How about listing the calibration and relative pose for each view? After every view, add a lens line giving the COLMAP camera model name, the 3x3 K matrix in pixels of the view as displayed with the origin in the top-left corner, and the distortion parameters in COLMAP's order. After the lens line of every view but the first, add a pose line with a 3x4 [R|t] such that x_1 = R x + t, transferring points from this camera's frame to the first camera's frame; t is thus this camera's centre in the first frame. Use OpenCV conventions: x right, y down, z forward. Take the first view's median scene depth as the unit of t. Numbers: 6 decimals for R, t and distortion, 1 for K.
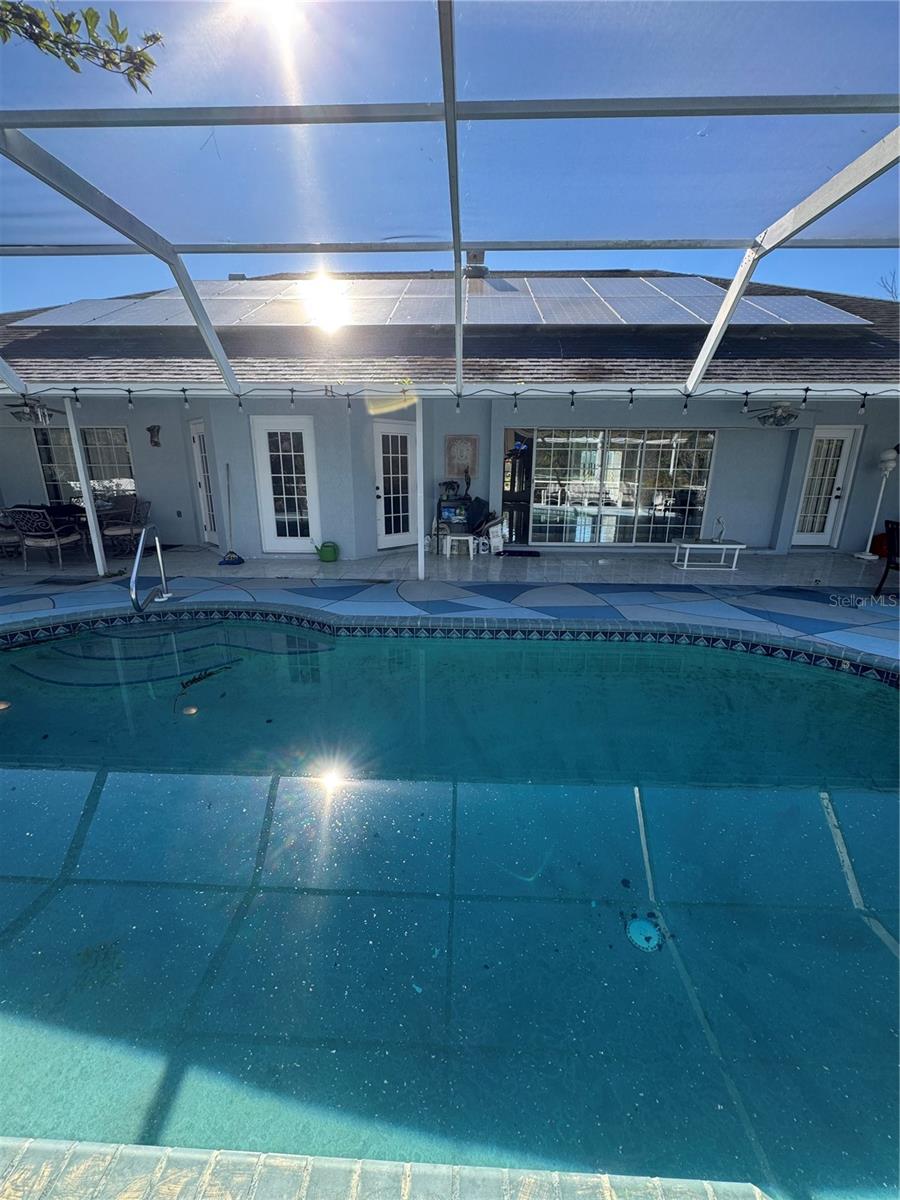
lens RADIAL K [[474.2, 0, 449.8], [0, 474.2, 598.9], [0, 0, 1]] dist [-0.002459, -0.000198]
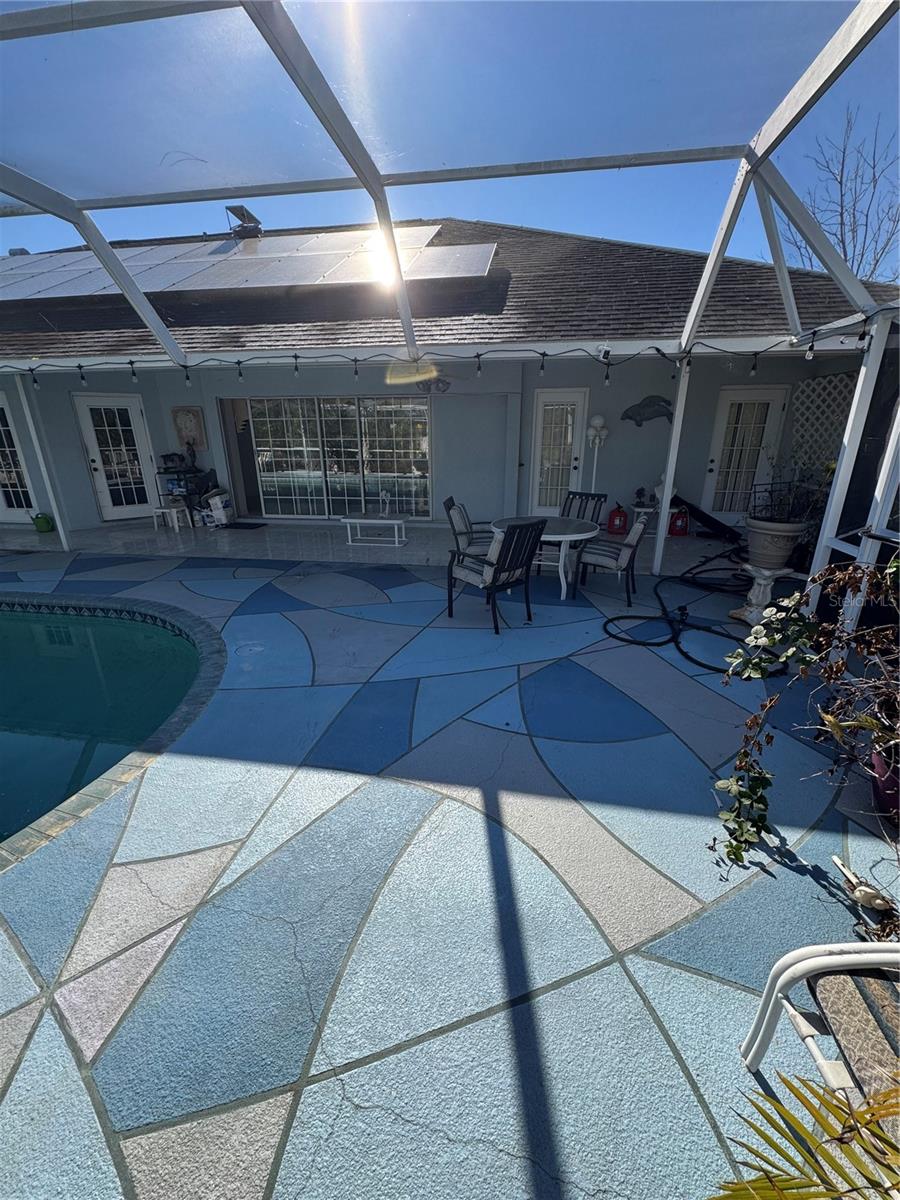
lens RADIAL K [[474.2, 0, 452.1], [0, 474.2, 596.0], [0, 0, 1]] dist [-0.002459, -0.000198]
pose [[0.994136, 0.025781, -0.105015, 0.701001], [-0.019301, 0.997873, 0.062259, -0.018666], [0.106396, -0.059867, 0.992520, 0.040795]]
